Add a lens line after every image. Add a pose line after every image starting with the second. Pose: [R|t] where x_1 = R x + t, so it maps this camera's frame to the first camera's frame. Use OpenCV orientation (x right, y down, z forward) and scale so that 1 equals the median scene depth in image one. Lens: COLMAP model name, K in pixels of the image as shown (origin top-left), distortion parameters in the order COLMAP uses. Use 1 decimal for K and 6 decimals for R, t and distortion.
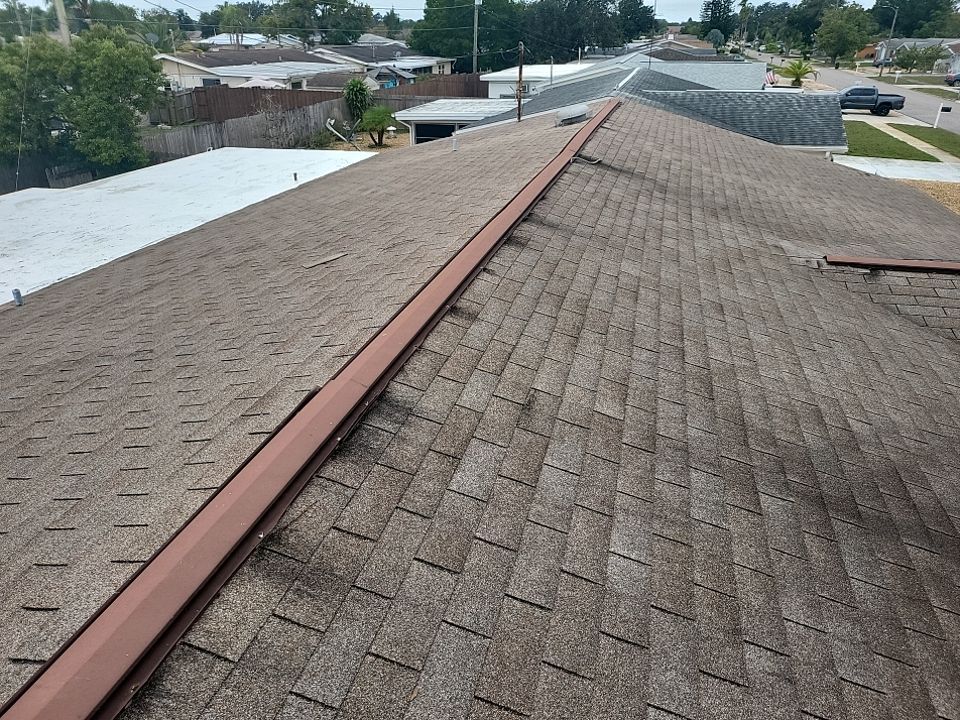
lens RADIAL K [[677.9, 0, 486.4], [0, 677.9, 359.4], [0, 0, 1]] dist [0.065761, -0.049765]
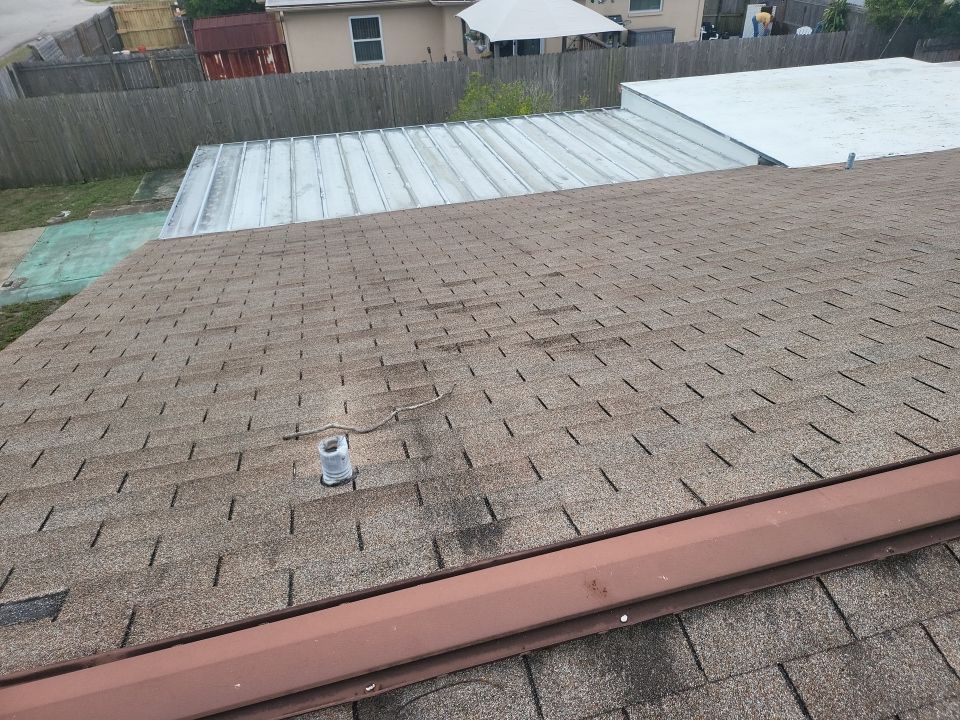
lens RADIAL K [[677.9, 0, 486.4], [0, 677.9, 359.4], [0, 0, 1]] dist [0.065761, -0.049765]
pose [[0.505955, 0.479311, -0.717127, -0.086062], [-0.362587, 0.872556, 0.327379, 0.042469], [0.782650, 0.094382, 0.615265, -0.064649]]
